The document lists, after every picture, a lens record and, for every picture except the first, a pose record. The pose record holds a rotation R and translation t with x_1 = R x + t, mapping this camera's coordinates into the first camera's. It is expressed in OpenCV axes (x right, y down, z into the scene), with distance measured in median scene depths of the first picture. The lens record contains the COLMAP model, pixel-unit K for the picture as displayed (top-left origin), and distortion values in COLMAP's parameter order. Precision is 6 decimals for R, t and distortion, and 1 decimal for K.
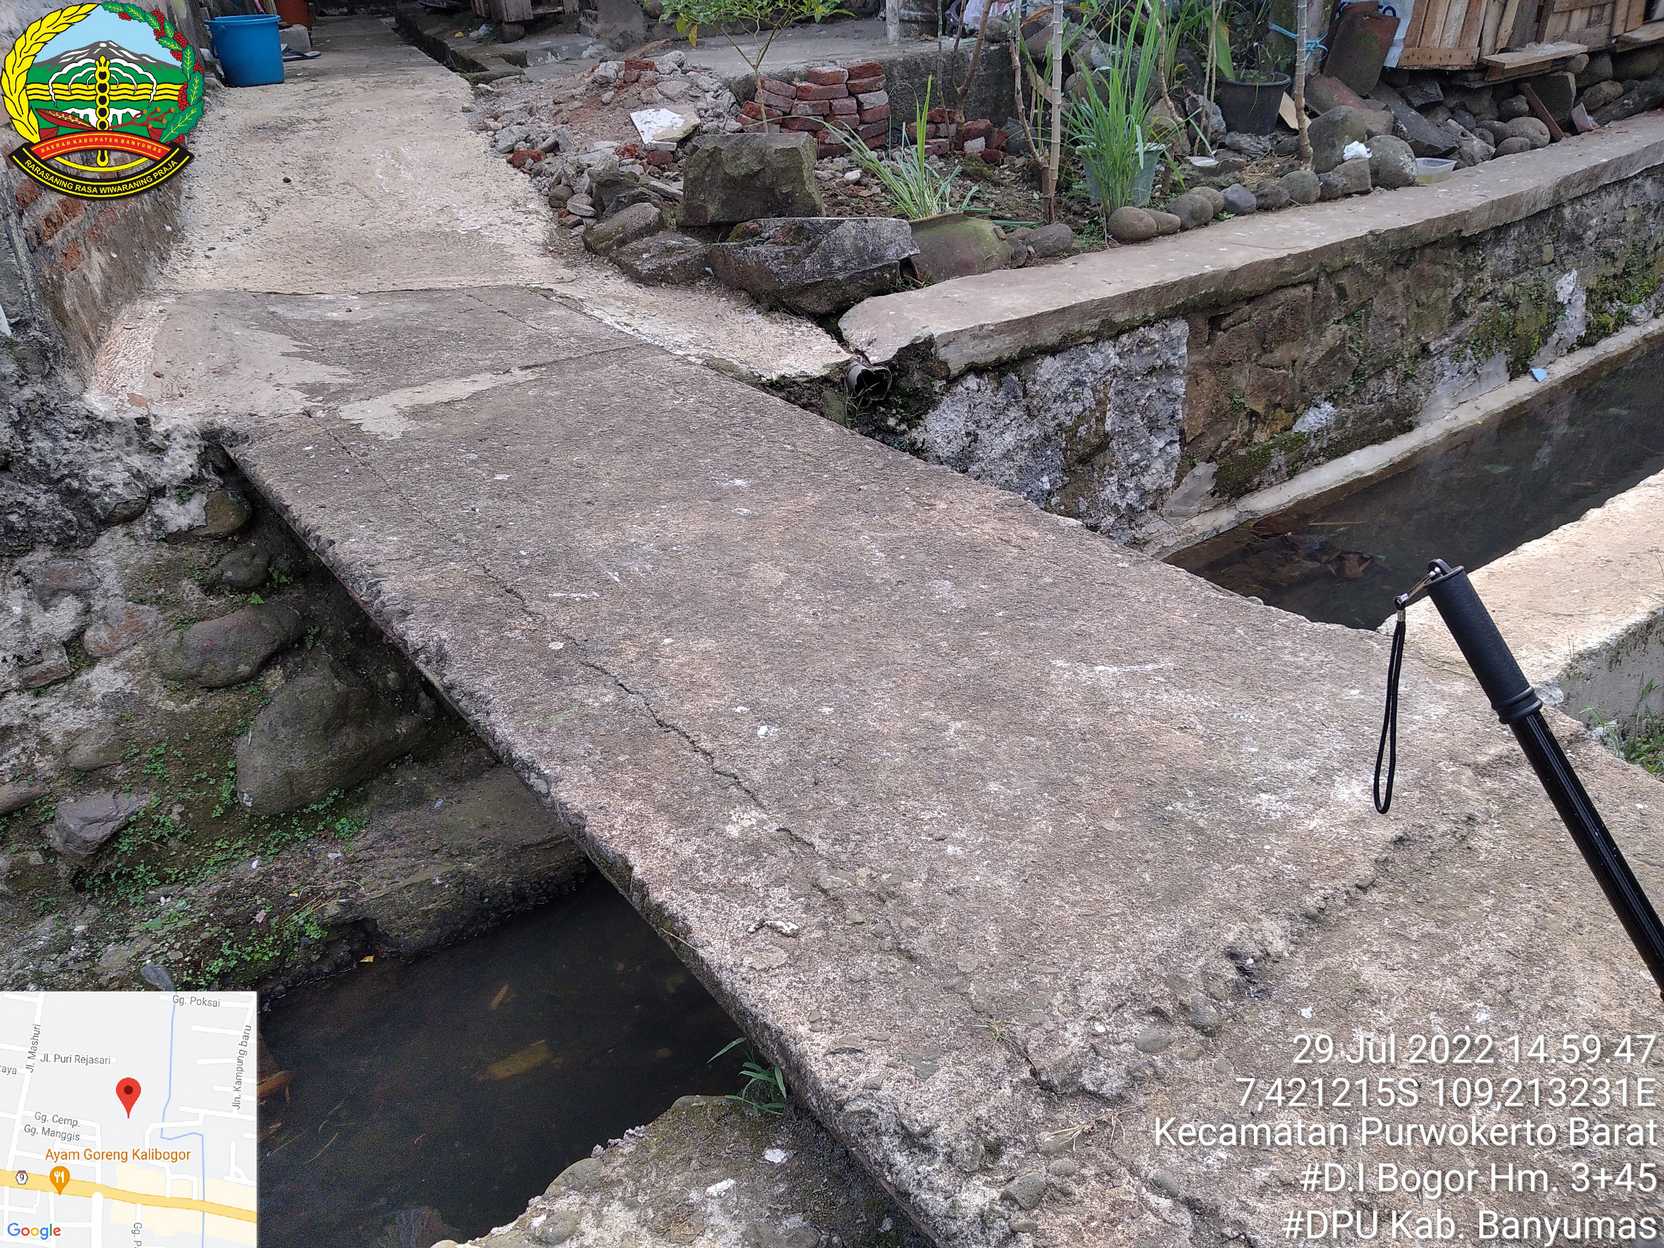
lens RADIAL K [[1402.3, 0, 832.0], [0, 1402.3, 624.0], [0, 0, 1]] dist [-0.039975, 0.060555]
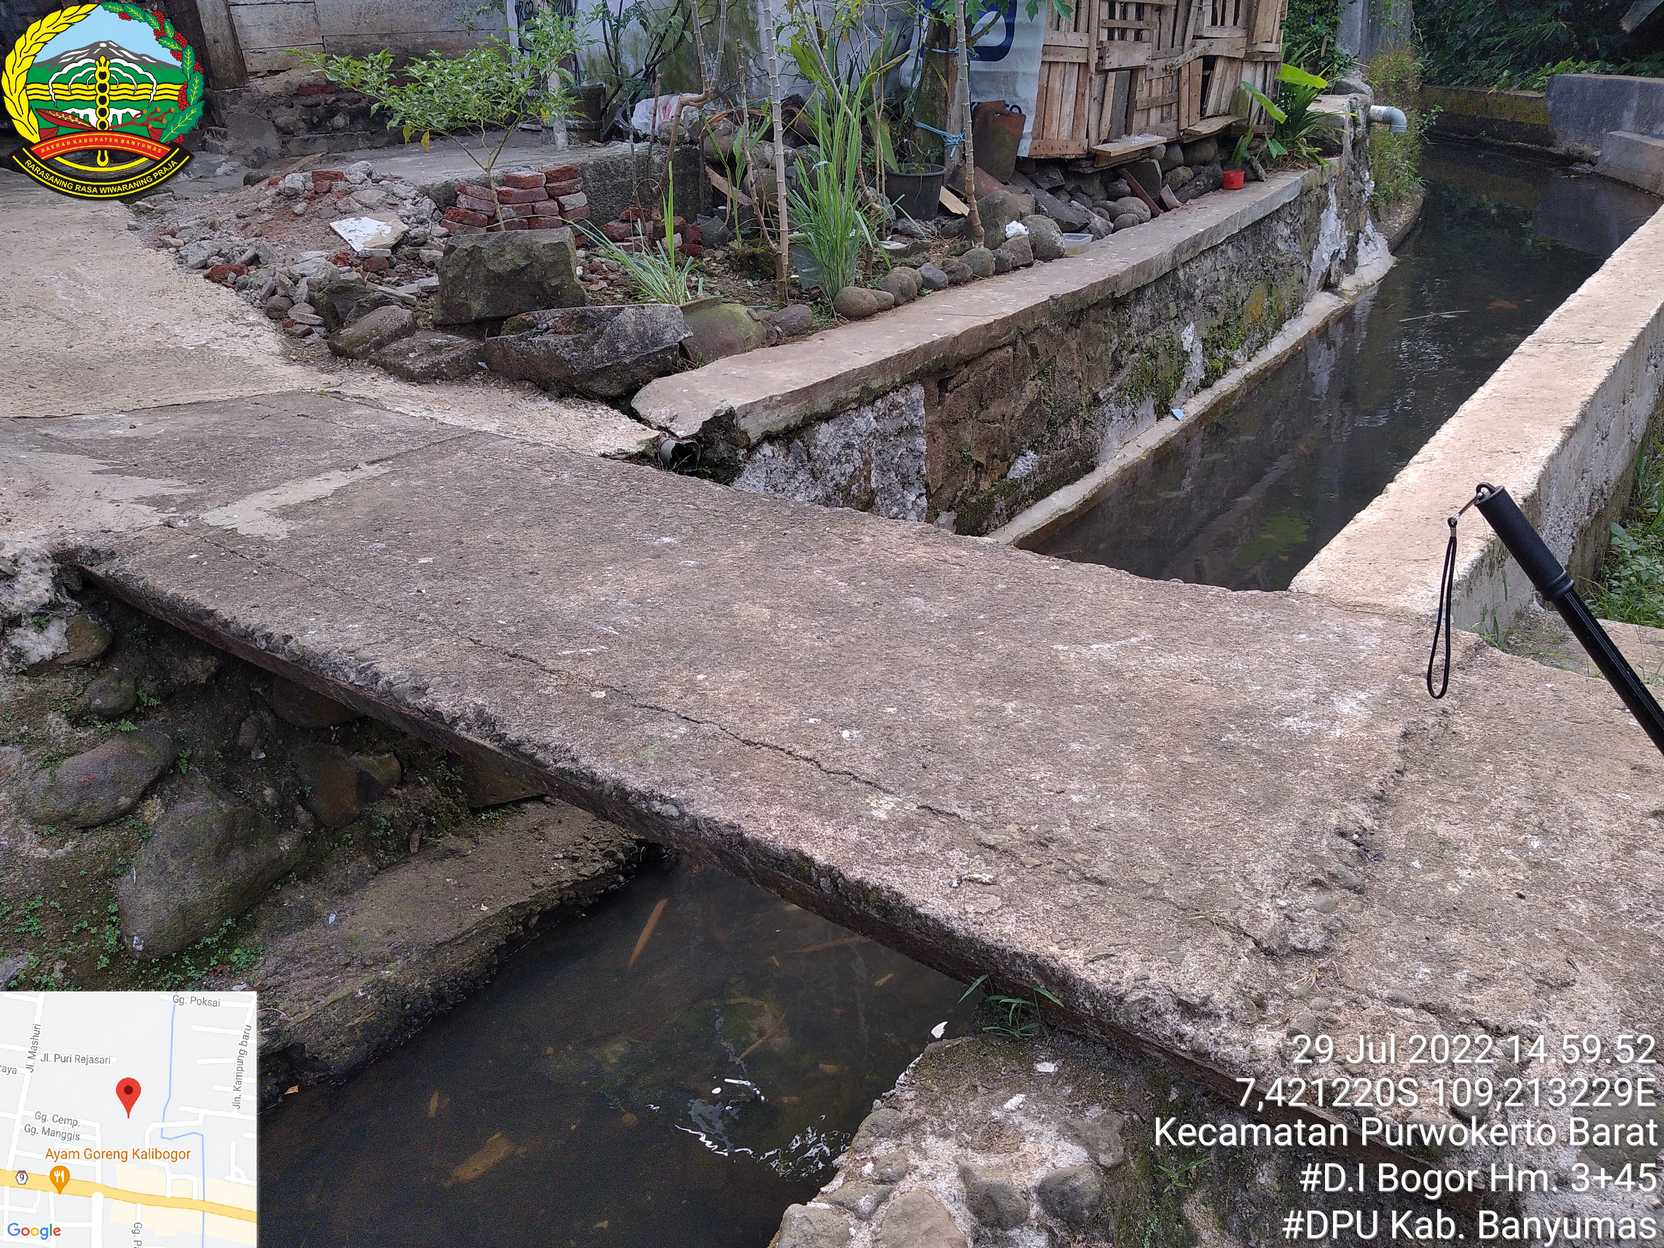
lens RADIAL K [[1402.3, 0, 832.0], [0, 1402.3, 624.0], [0, 0, 1]] dist [-0.039975, 0.060555]
pose [[0.954400, -0.117471, 0.274446, -0.157045], [0.136982, 0.989156, -0.052977, 0.021456], [-0.265247, 0.088155, 0.960142, -0.021071]]
